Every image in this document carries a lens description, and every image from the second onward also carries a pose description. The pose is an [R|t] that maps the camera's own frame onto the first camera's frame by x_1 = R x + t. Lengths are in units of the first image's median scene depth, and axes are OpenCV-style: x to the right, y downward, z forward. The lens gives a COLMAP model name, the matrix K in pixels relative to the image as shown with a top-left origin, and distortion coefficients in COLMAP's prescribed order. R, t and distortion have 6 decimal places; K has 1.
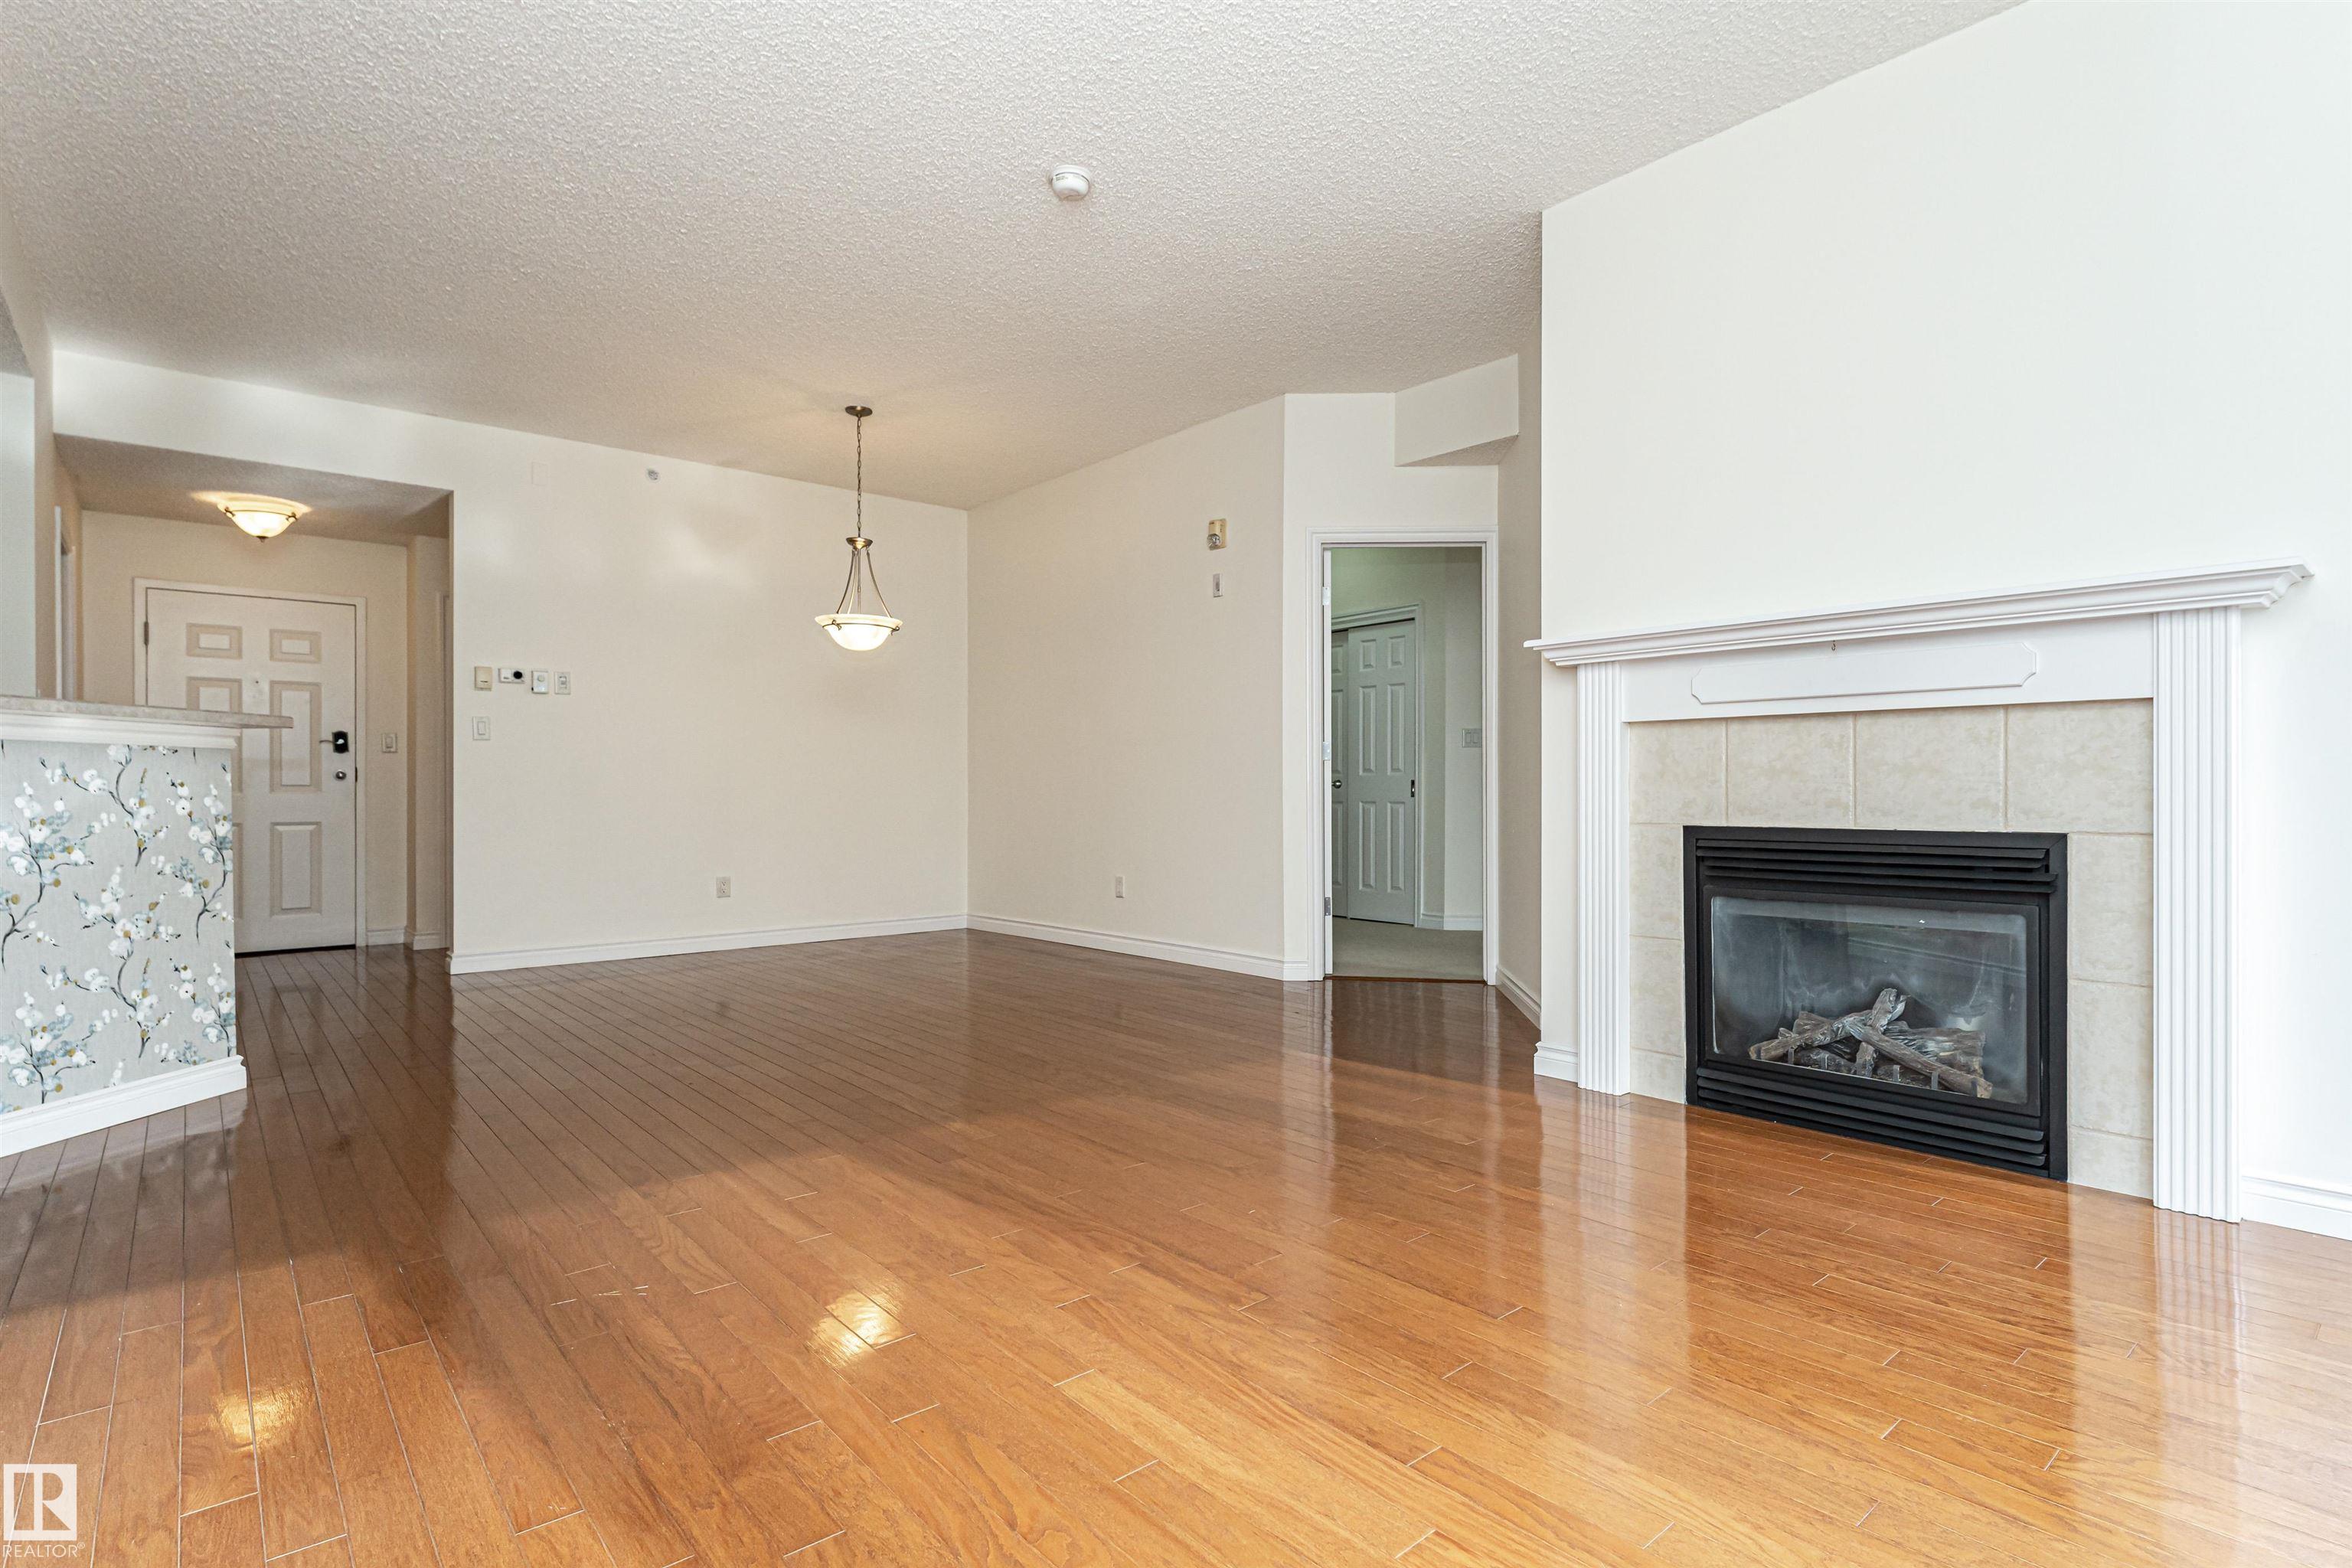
lens RADIAL K [[1159.8, 0, 1216.8], [0, 1159.8, 790.0], [0, 0, 1]] dist [-0.000299, -0.000859]
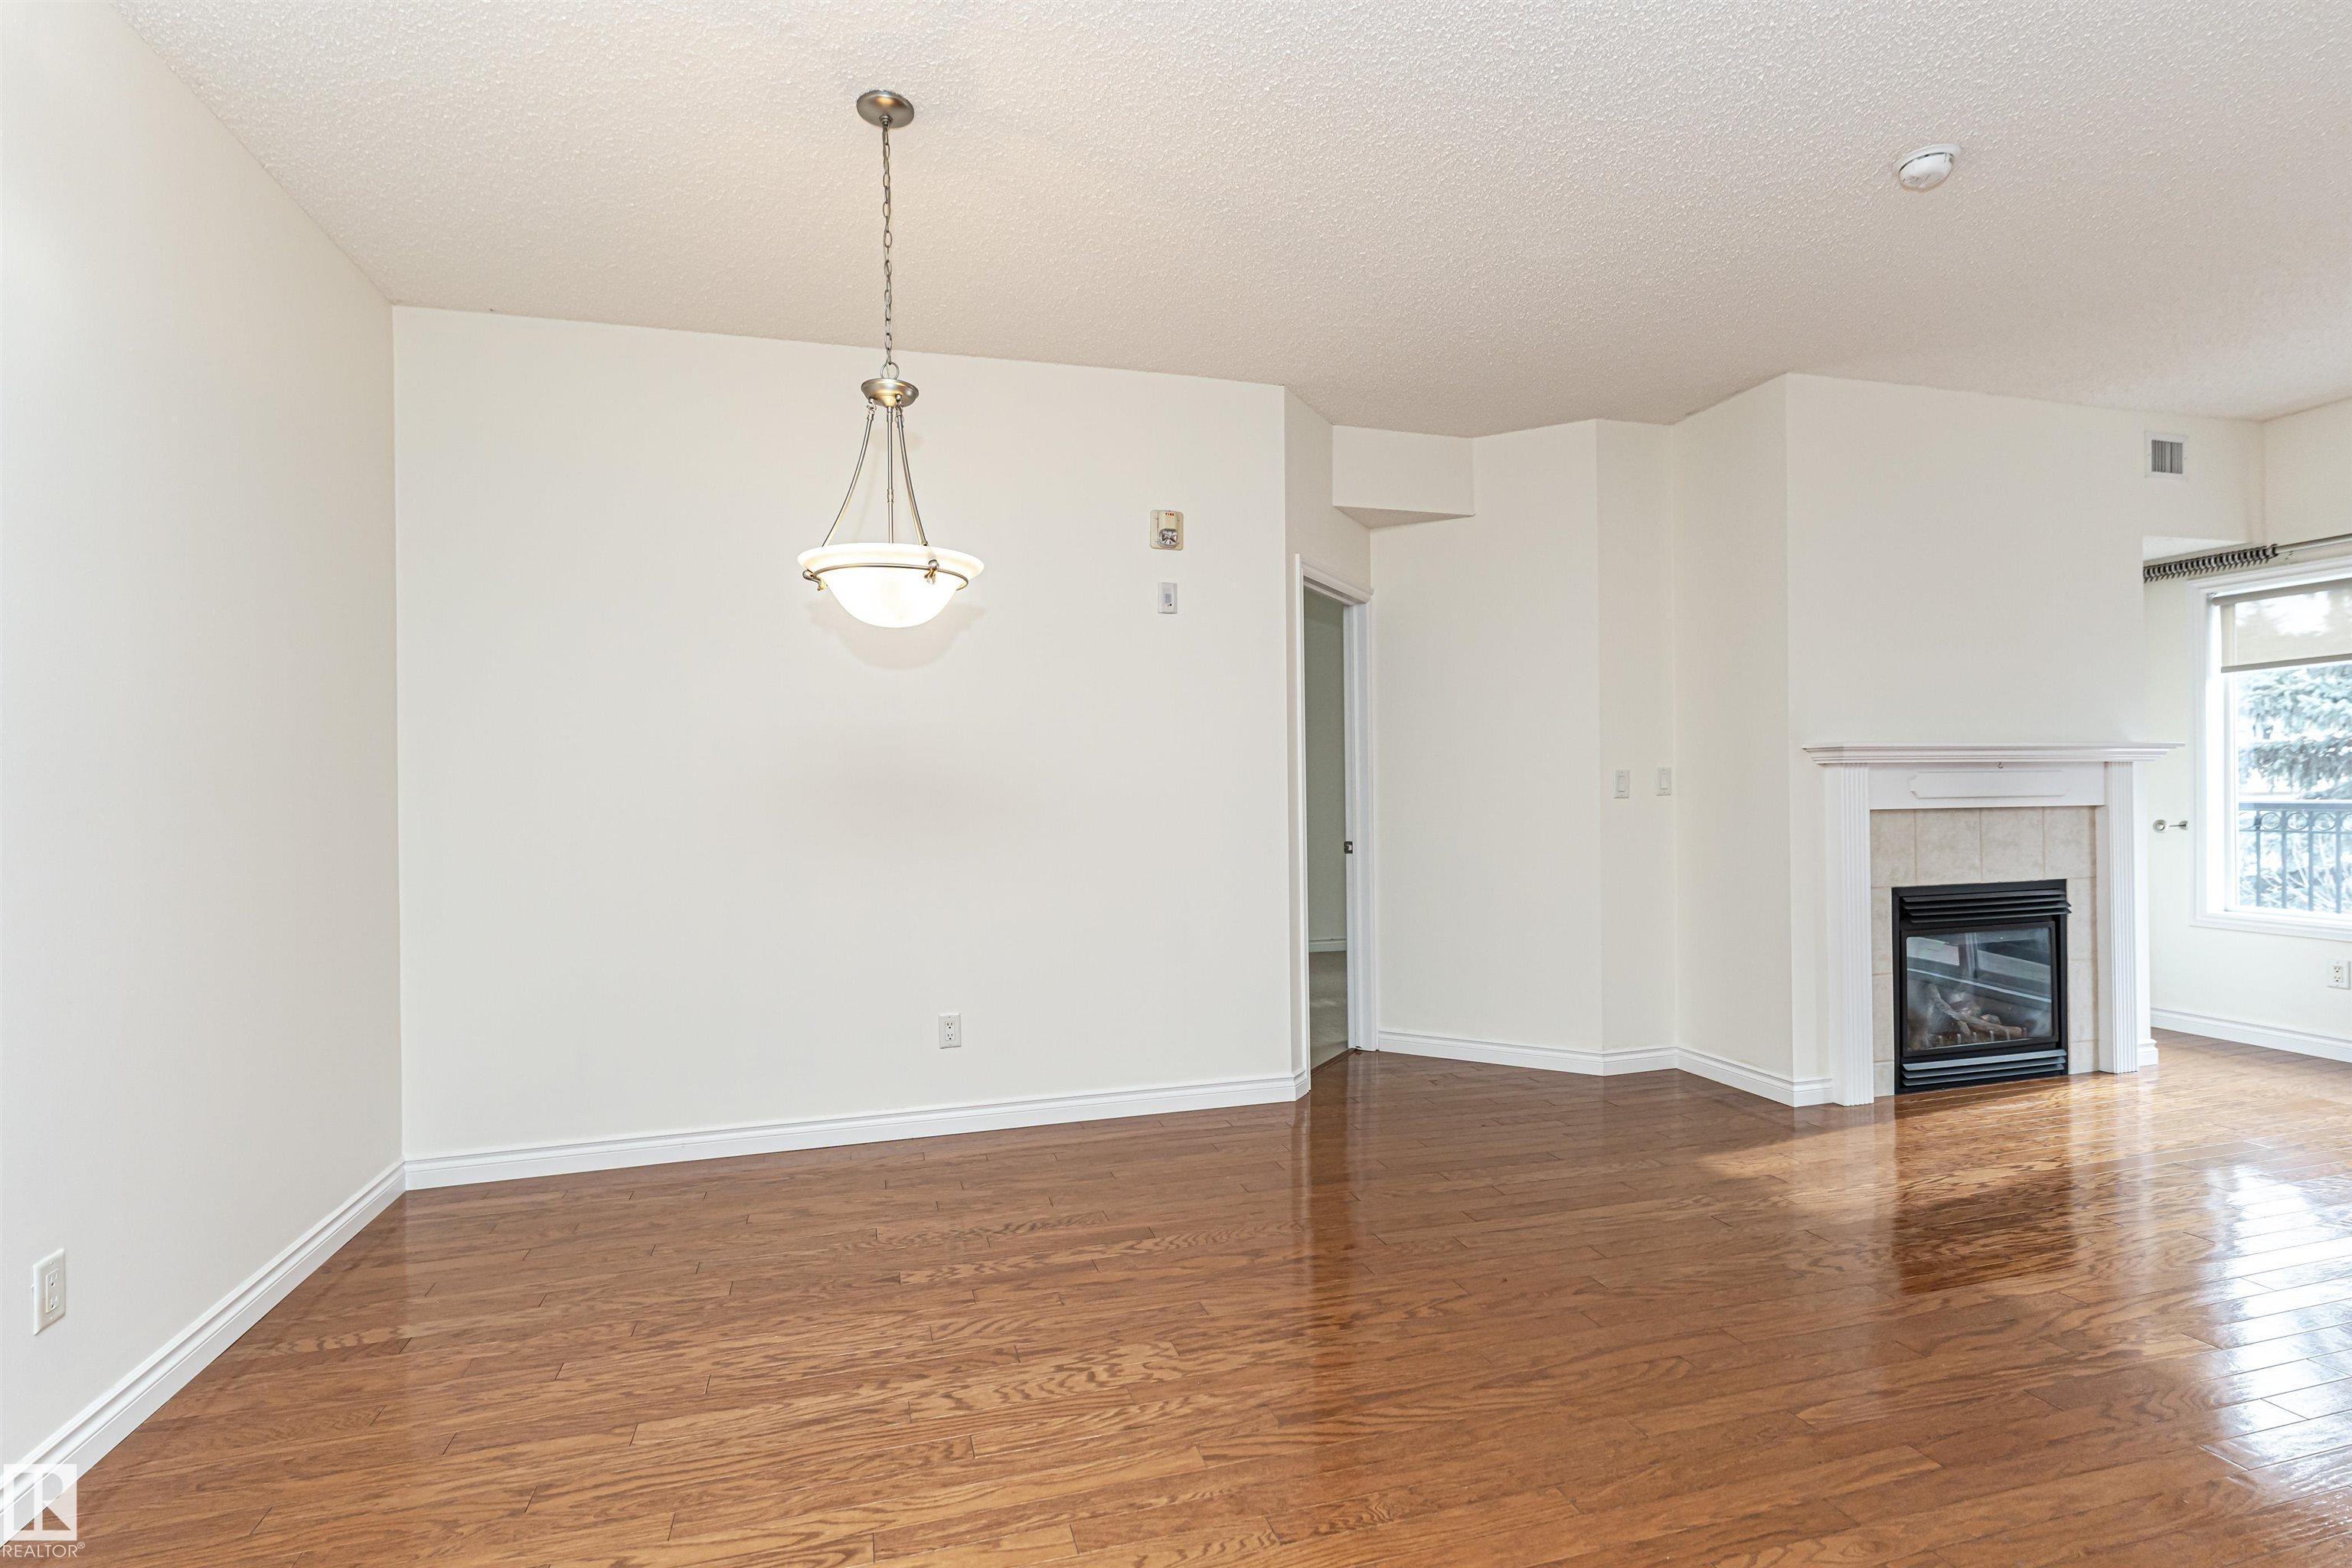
lens RADIAL K [[1108.9, 0, 1176.0], [0, 1108.9, 784.0], [0, 0, 1]] dist [0.002377, 0.000285]
pose [[0.424927, 0.000443, 0.905227, -1.104289], [0.011122, 0.999922, -0.005710, -0.090615], [-0.905159, 0.012494, 0.424889, 1.192374]]
